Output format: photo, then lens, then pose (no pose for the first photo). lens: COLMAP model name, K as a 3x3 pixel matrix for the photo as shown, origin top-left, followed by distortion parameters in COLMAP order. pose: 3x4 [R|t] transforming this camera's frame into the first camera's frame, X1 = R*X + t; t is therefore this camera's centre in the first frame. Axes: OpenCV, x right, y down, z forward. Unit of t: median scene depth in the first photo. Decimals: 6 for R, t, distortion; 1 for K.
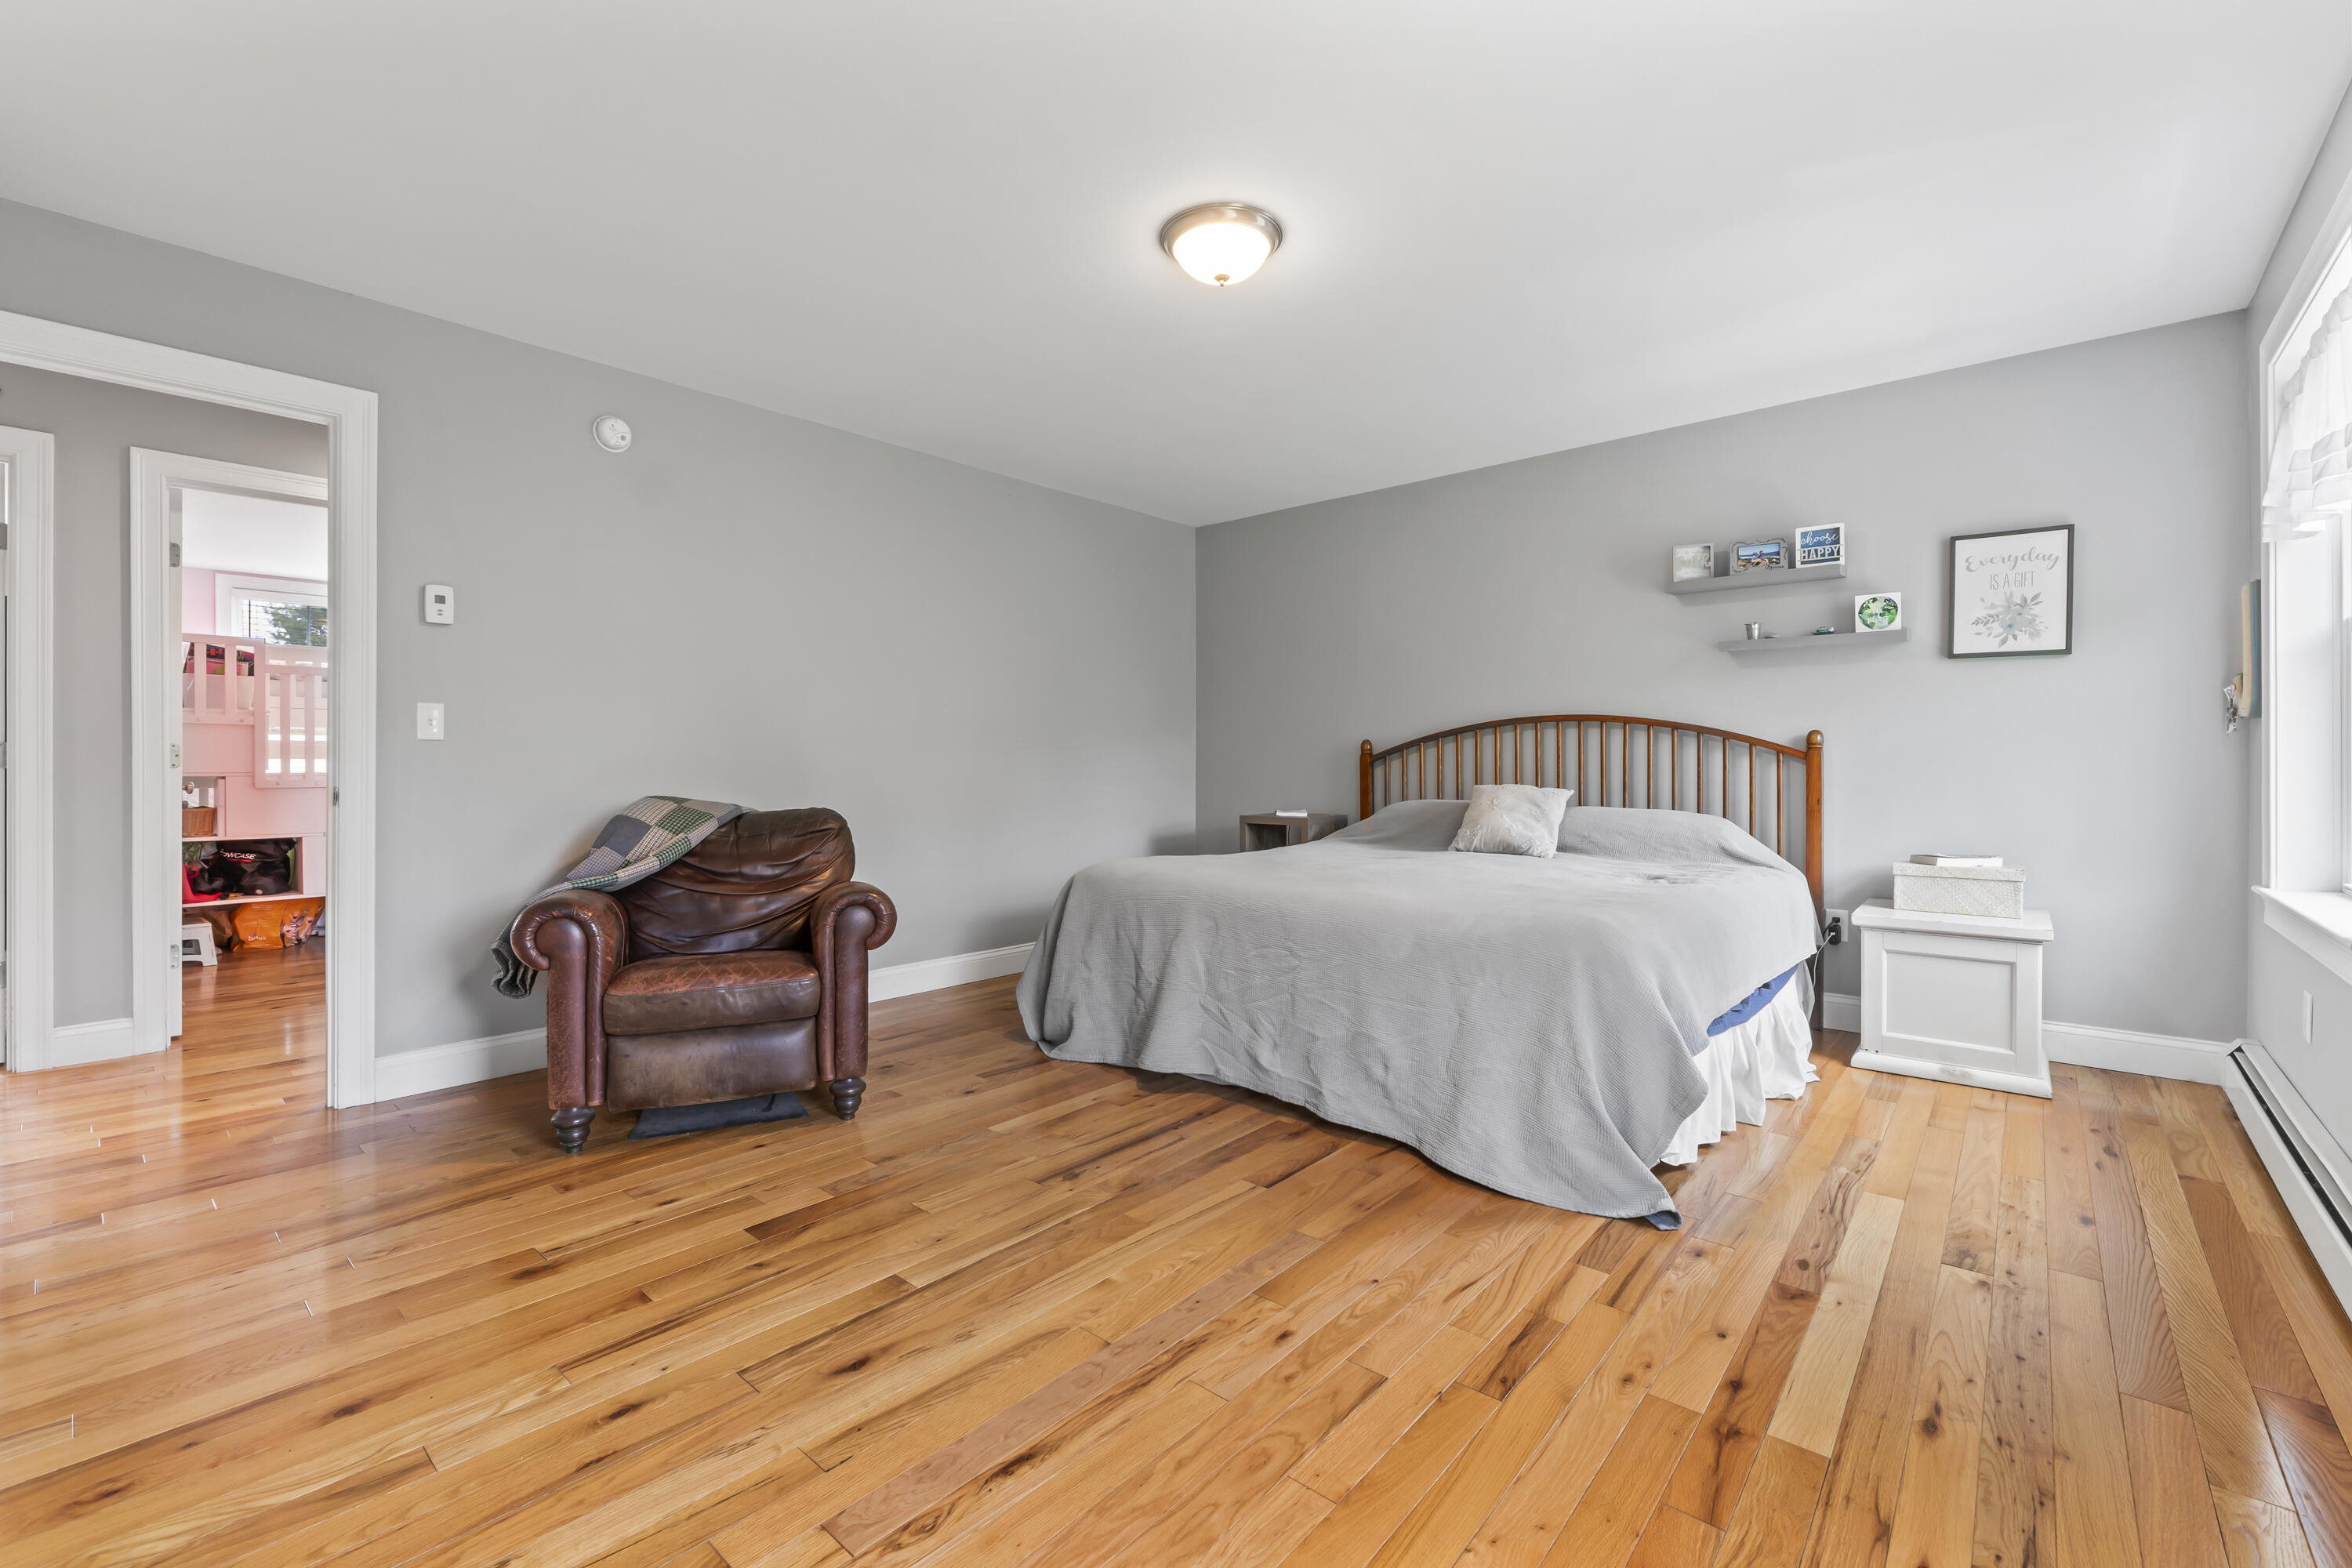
lens RADIAL K [[1002.5, 0, 1164.2], [0, 1002.5, 763.5], [0, 0, 1]] dist [-0.008150, 0.000430]
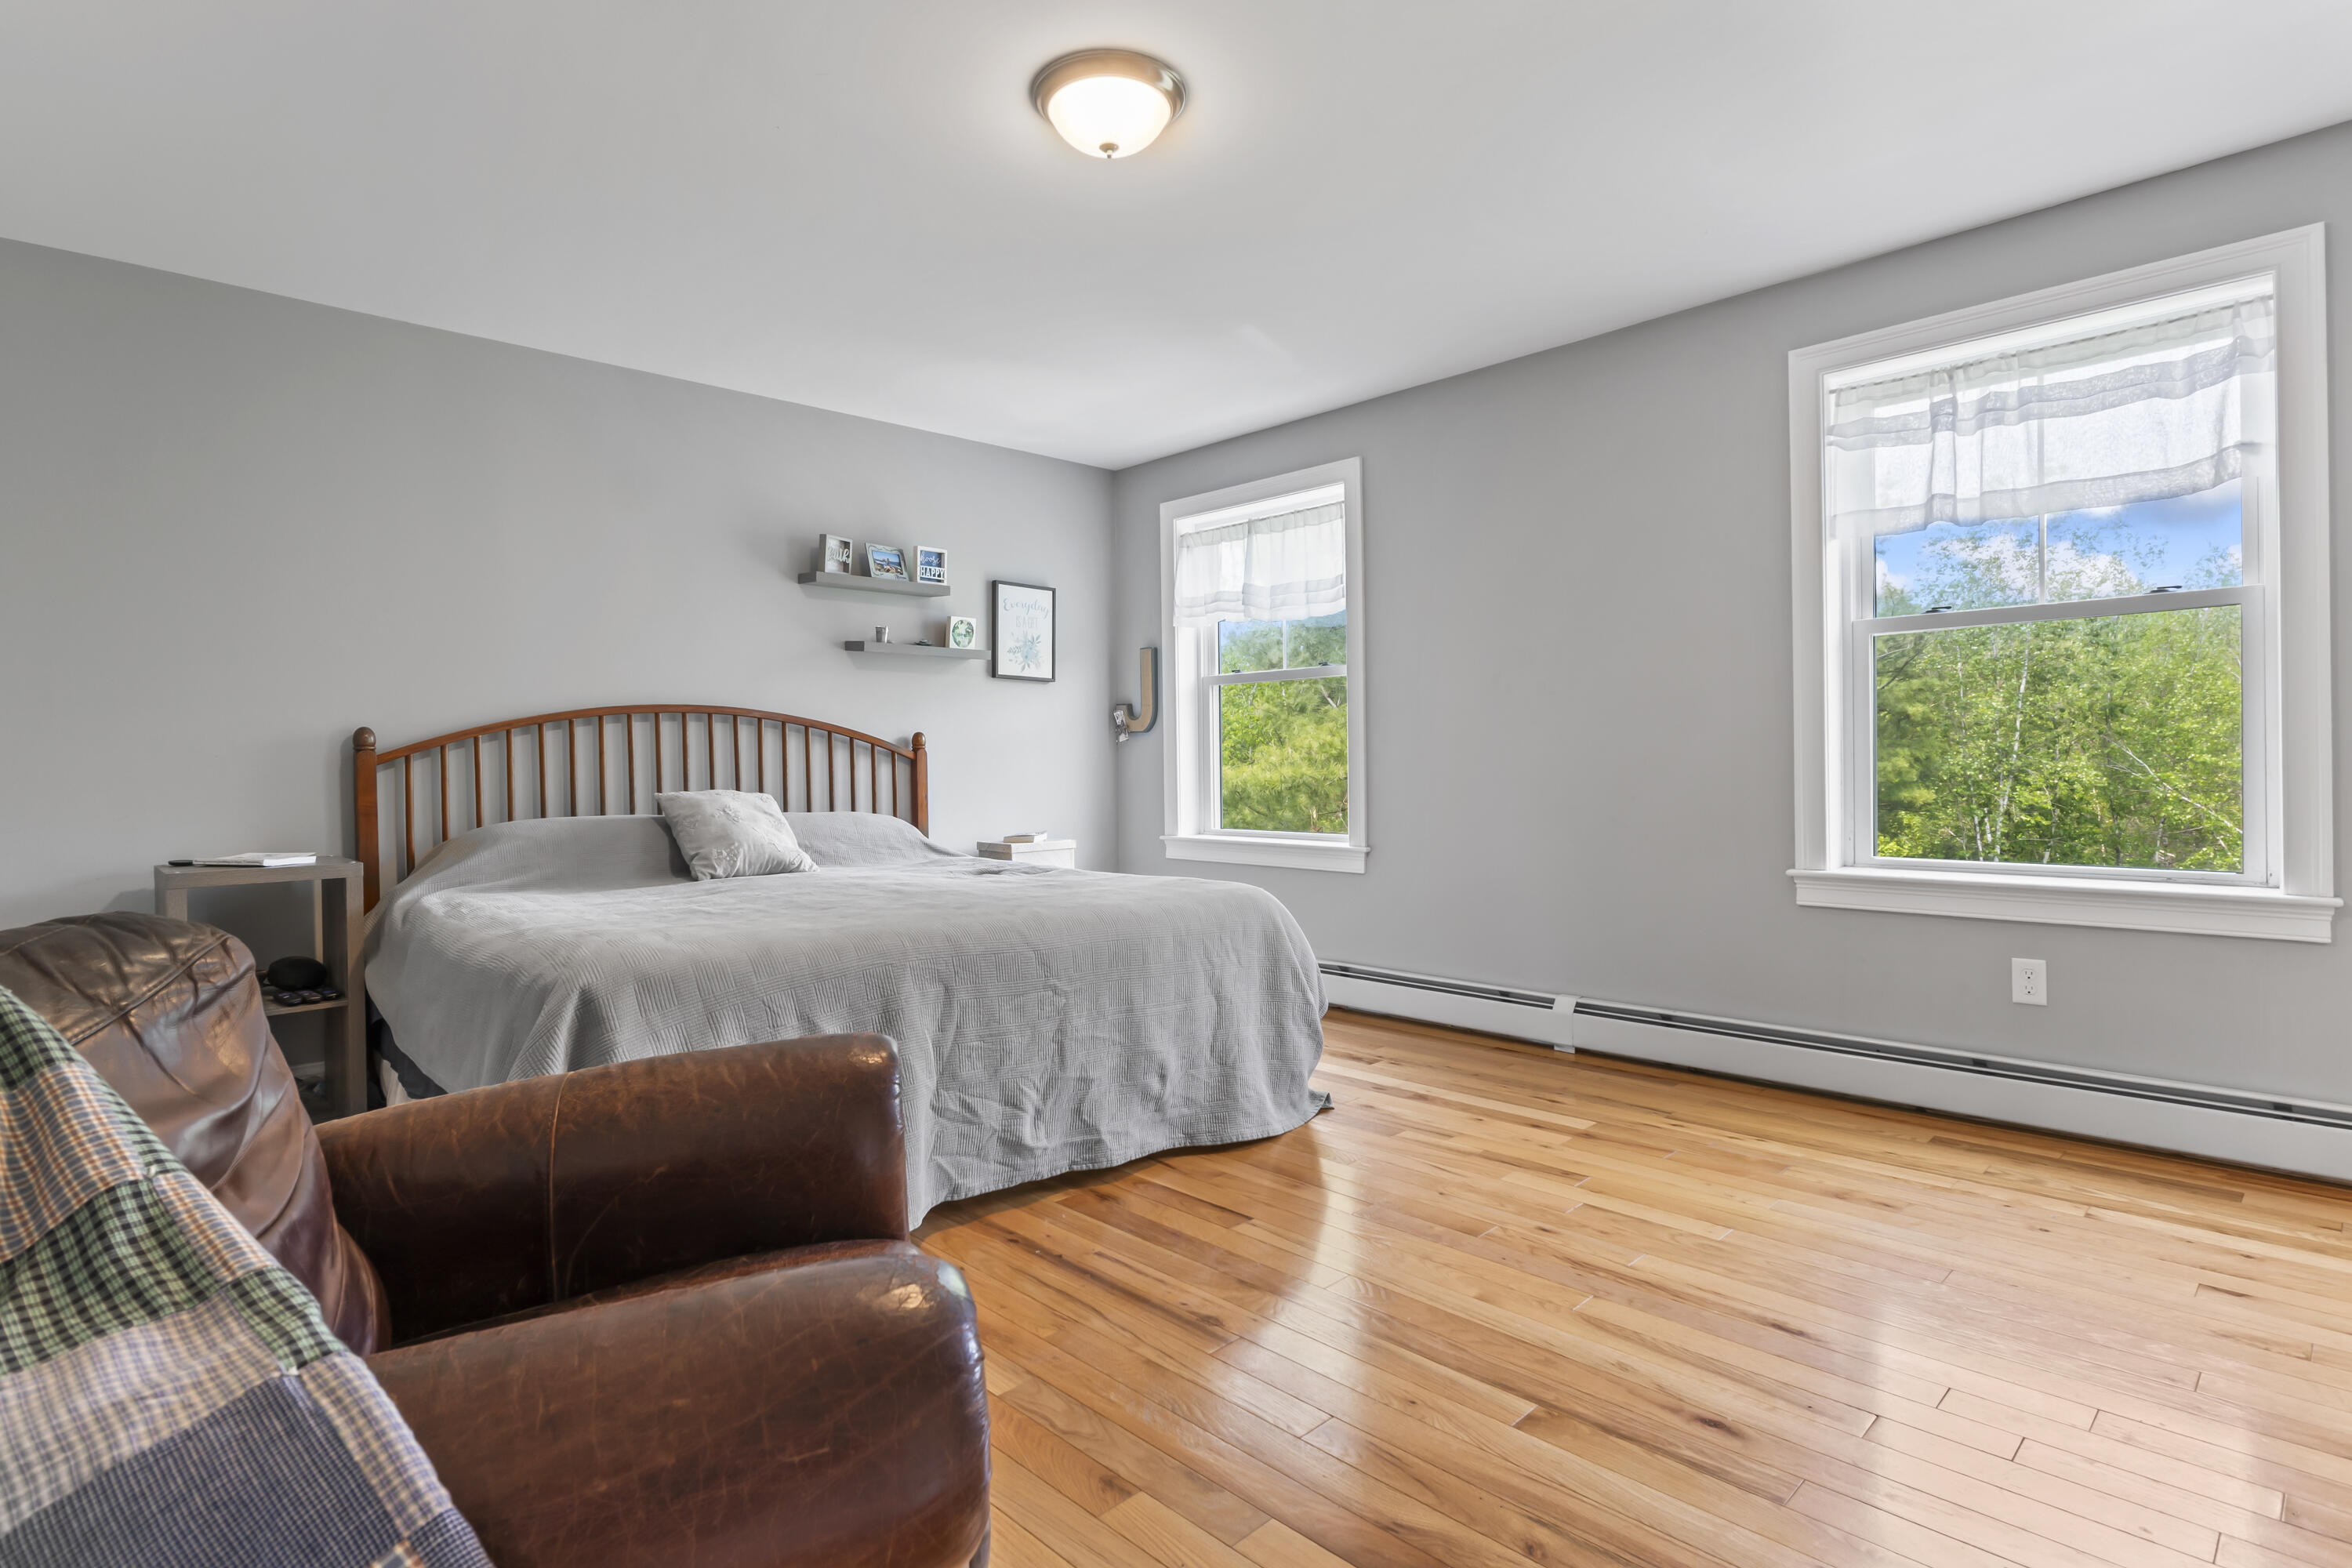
lens RADIAL K [[1192.8, 0, 1163.6], [0, 1192.8, 784.5], [0, 0, 1]] dist [-0.002267, -0.000351]
pose [[0.067124, -0.018094, 0.997581, -0.773824], [0.008711, 0.999808, 0.017548, 0.003828], [-0.997707, 0.007512, 0.067268, 0.786765]]
